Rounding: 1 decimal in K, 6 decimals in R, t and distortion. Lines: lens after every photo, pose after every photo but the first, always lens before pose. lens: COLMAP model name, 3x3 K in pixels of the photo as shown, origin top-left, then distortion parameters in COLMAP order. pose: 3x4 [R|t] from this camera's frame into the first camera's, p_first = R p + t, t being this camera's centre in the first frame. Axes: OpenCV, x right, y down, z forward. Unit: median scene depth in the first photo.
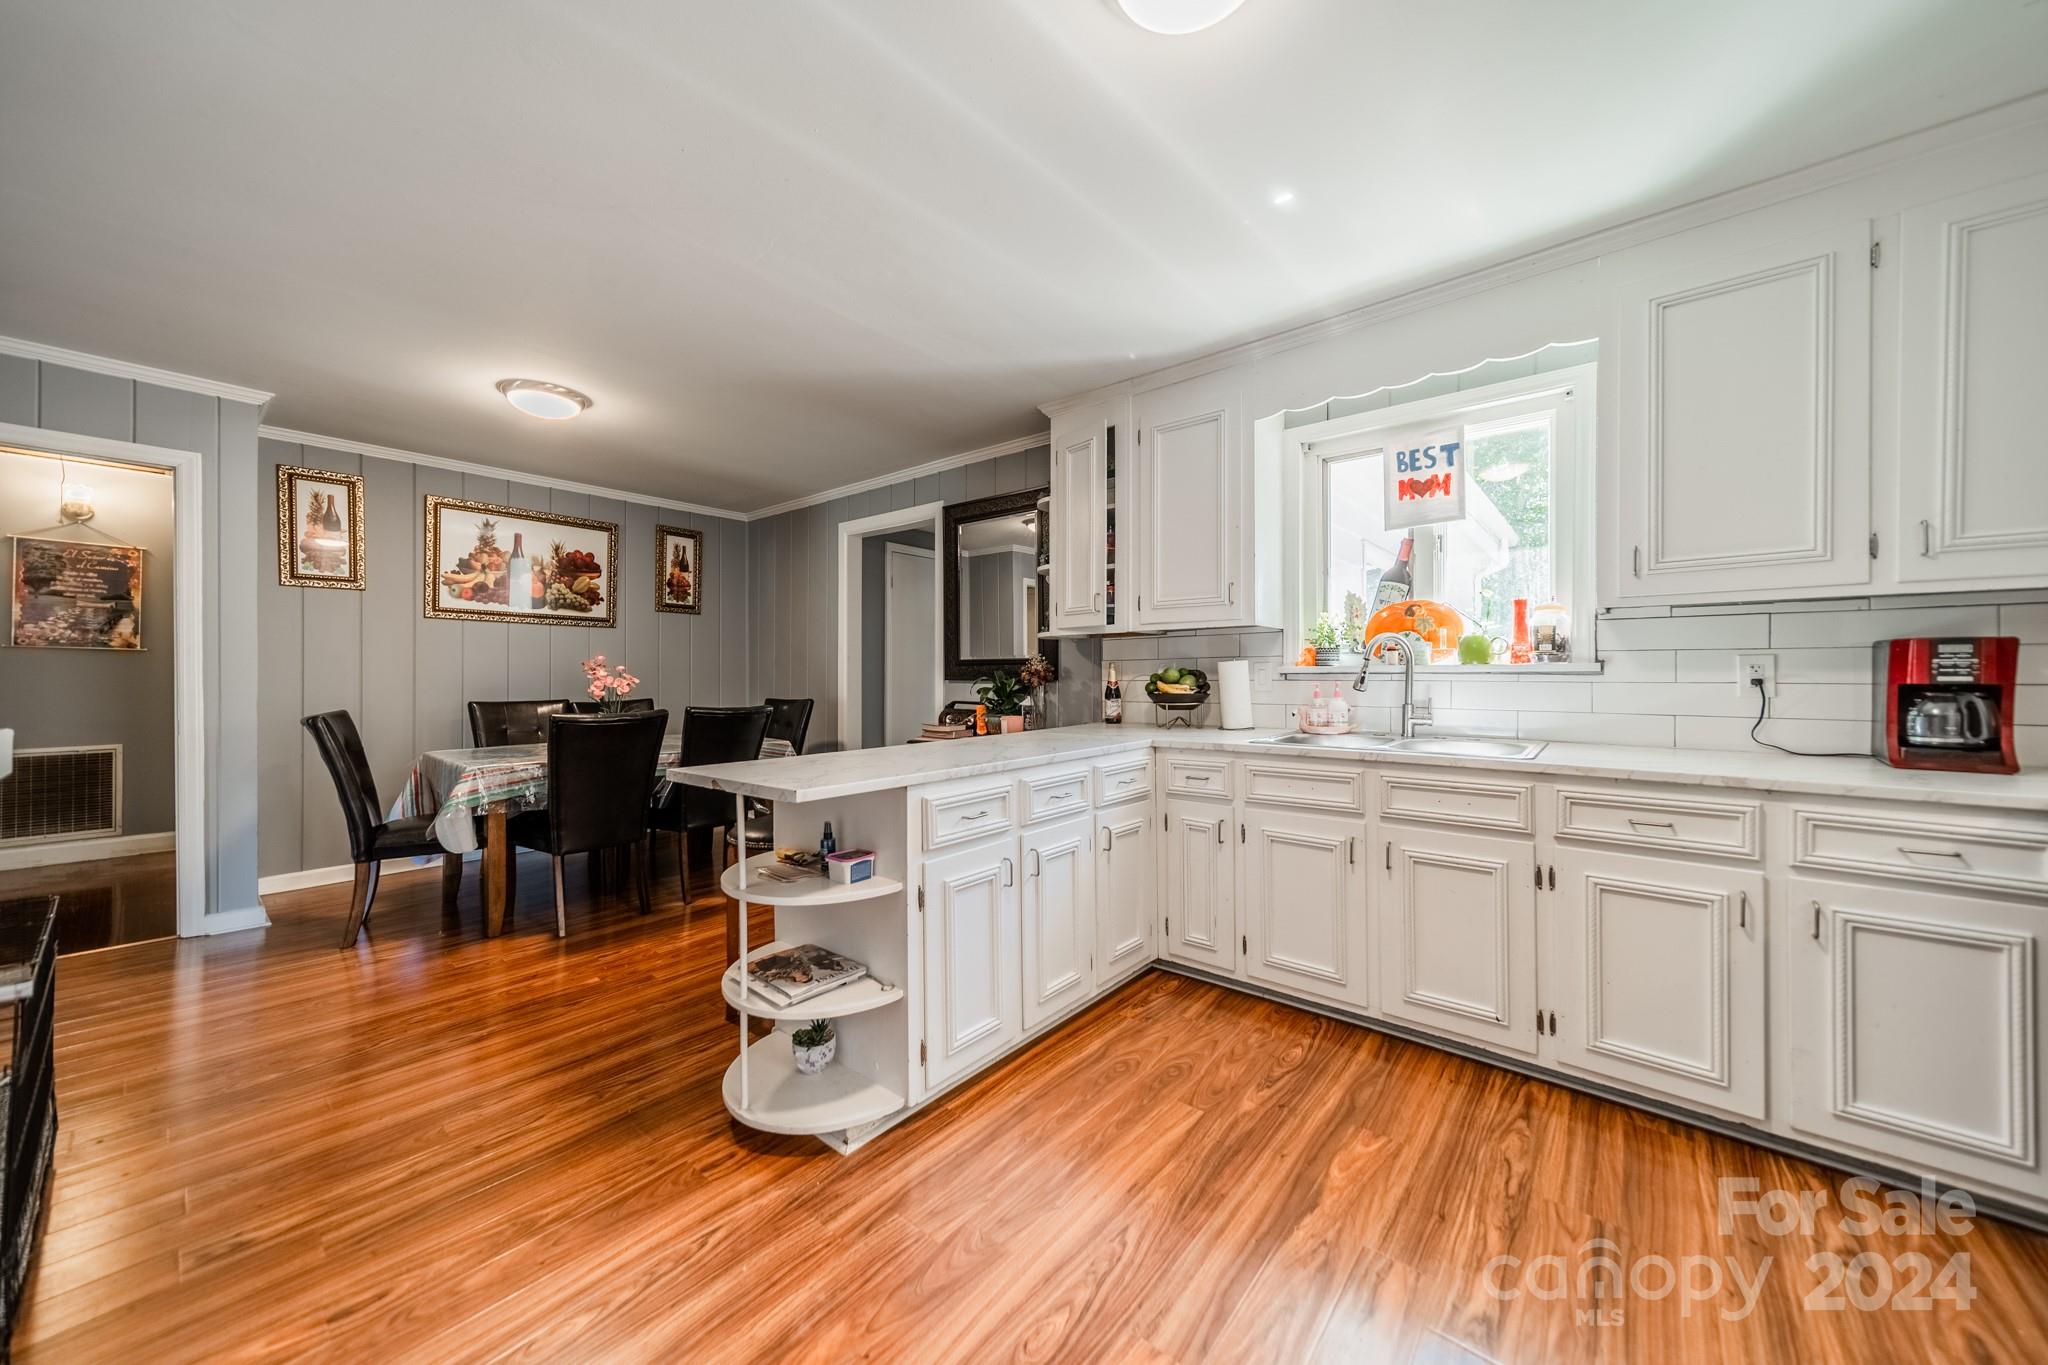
lens RADIAL K [[725.6, 0, 1020.1], [0, 725.6, 675.8], [0, 0, 1]] dist [0.005890, -0.000055]
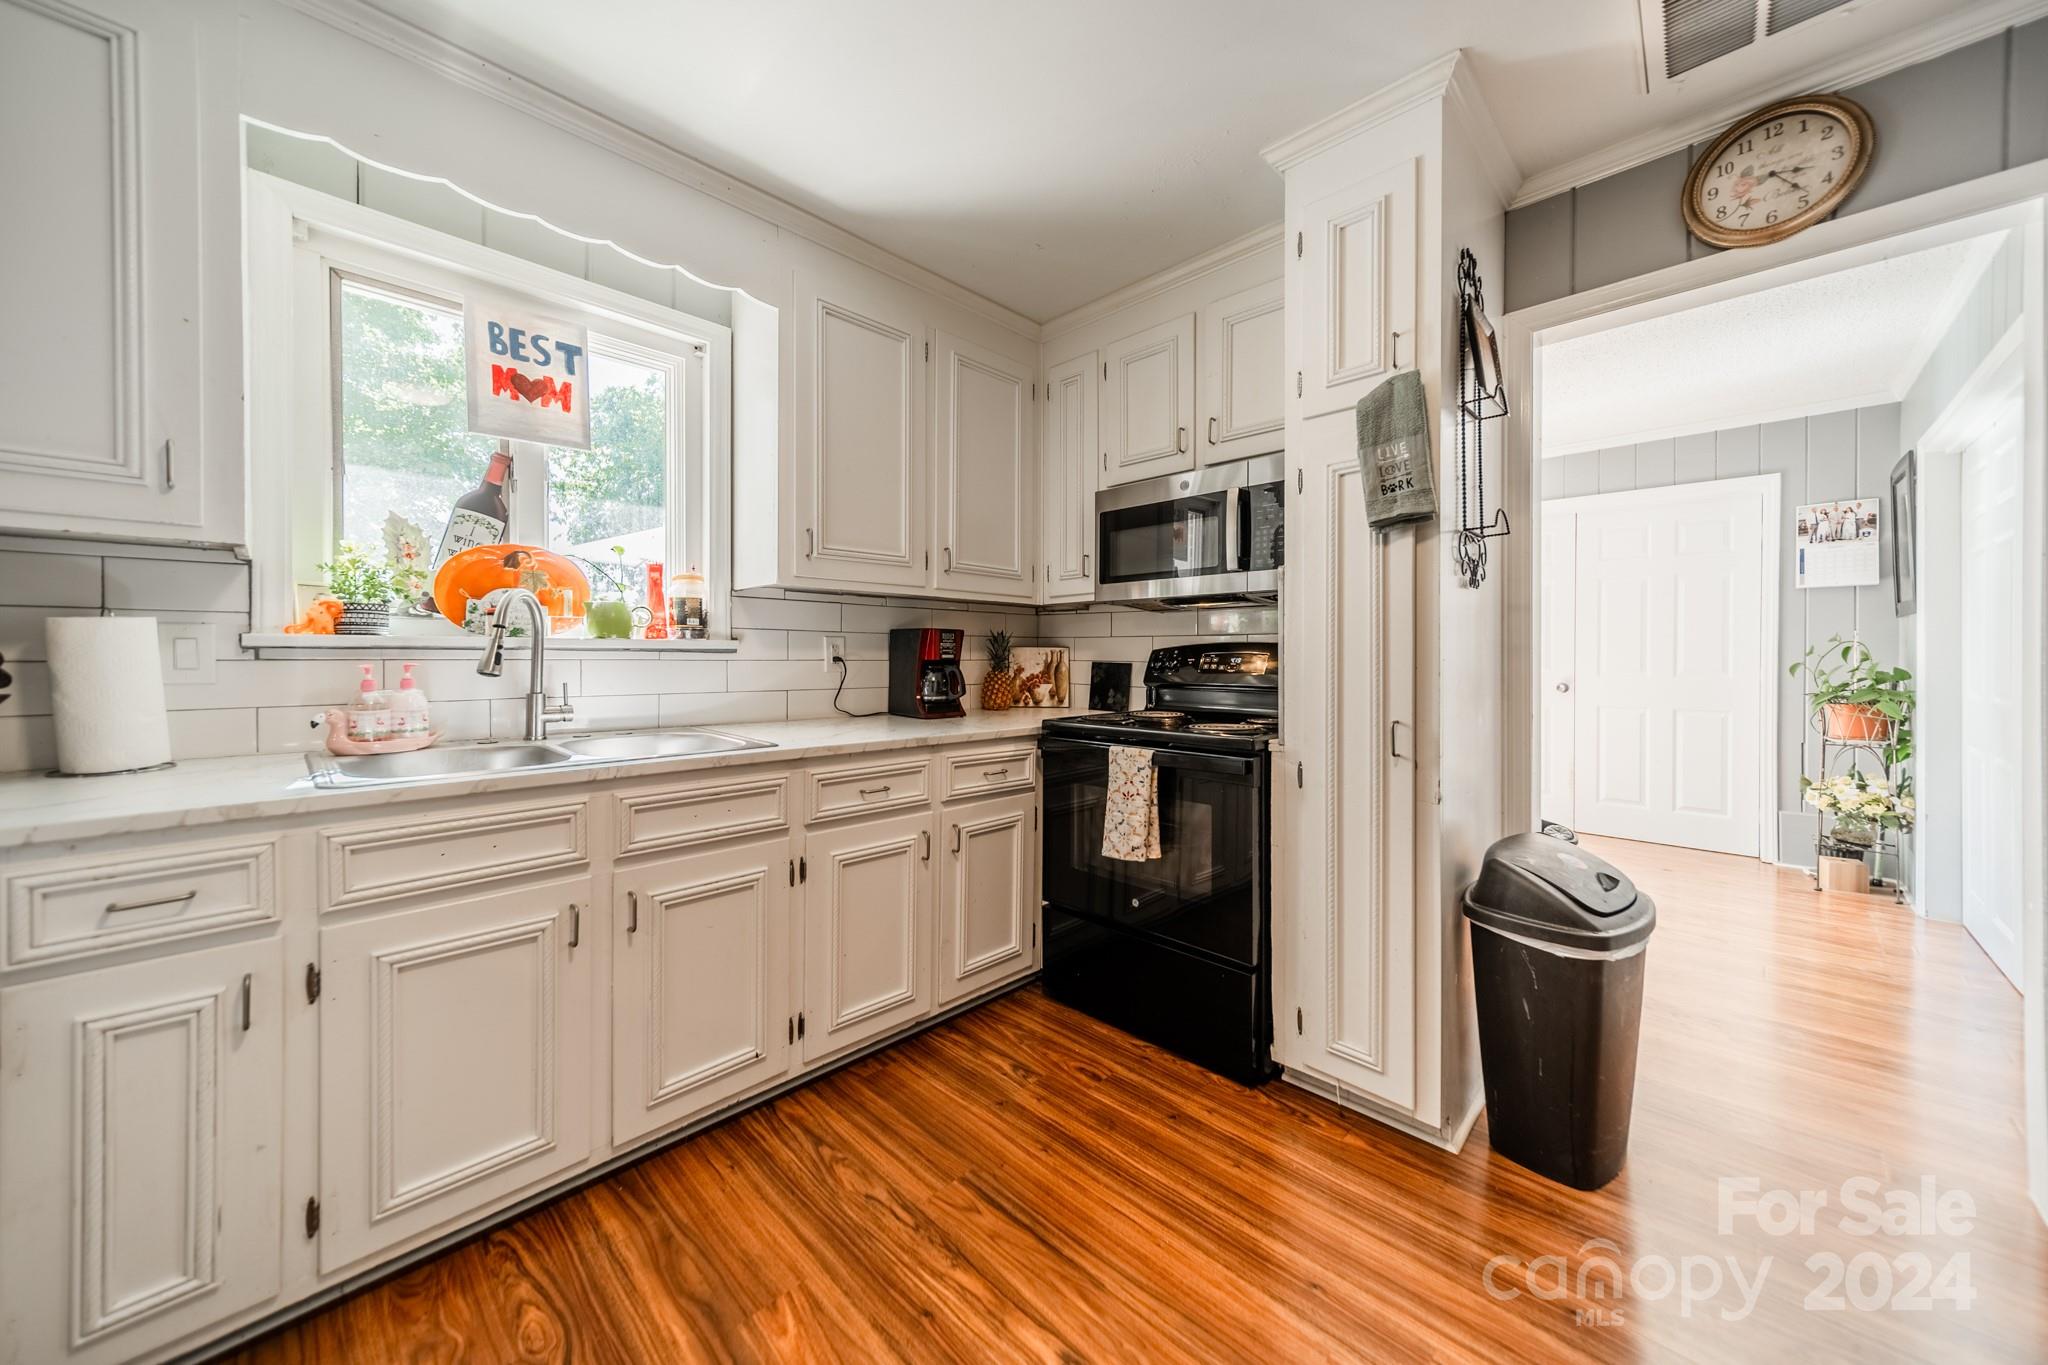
lens RADIAL K [[721.7, 0, 1030.1], [0, 721.7, 660.5], [0, 0, 1]] dist [0.007866, -0.000049]
pose [[0.063053, -0.004821, 0.997999, -0.137673], [-0.001651, 0.999986, 0.004935, 0.003368], [-0.998009, -0.001959, 0.063044, 0.513533]]
